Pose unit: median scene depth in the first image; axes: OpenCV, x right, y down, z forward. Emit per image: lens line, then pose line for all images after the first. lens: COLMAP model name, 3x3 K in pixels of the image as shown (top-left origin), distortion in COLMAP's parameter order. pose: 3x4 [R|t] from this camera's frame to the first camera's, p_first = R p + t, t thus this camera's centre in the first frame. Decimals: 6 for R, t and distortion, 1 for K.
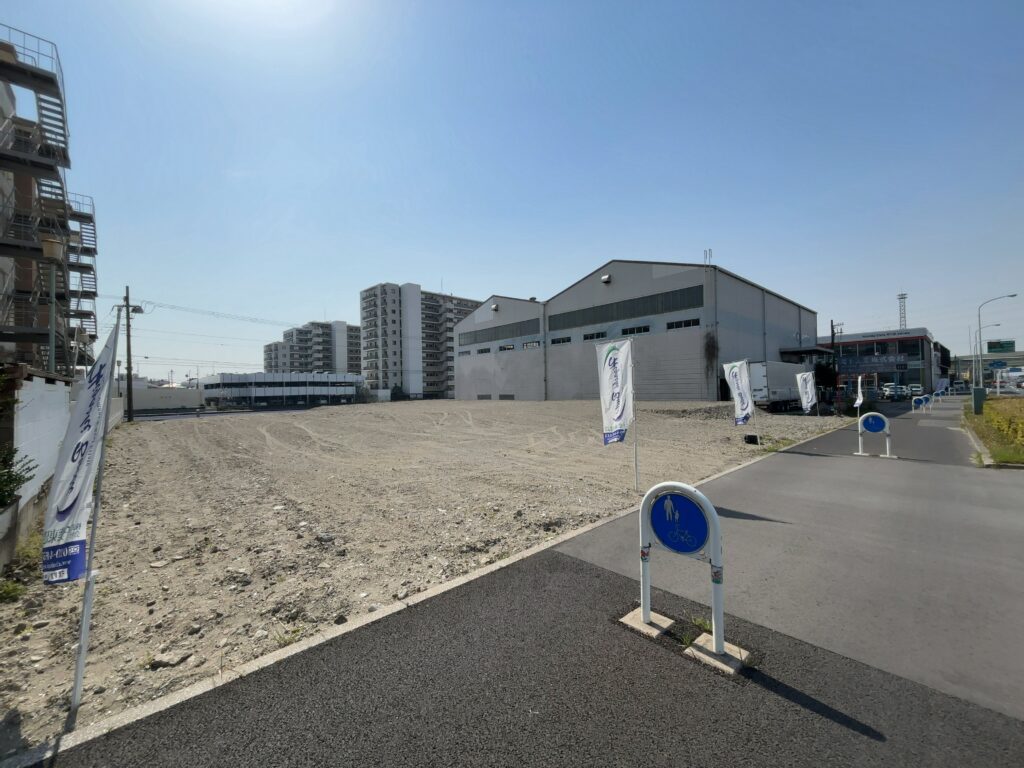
lens RADIAL K [[409.6, 0, 512.1], [0, 409.6, 383.9], [0, 0, 1]] dist [0.000460, -0.000463]
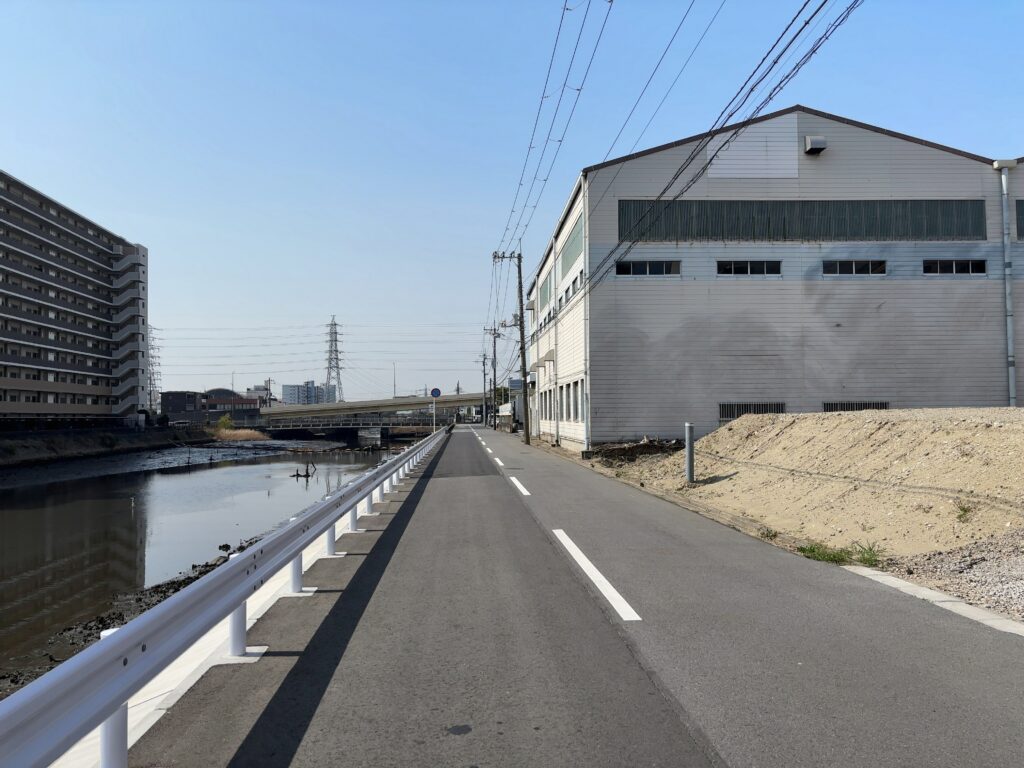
lens RADIAL K [[769.4, 0, 504.5], [0, 769.4, 385.8], [0, 0, 1]] dist [0.053720, -0.054158]
pose [[0.636193, 0.019989, 0.771271, -0.810047], [-0.013965, 0.999799, -0.014392, 0.031101], [-0.771403, -0.001615, 0.636345, 0.913276]]
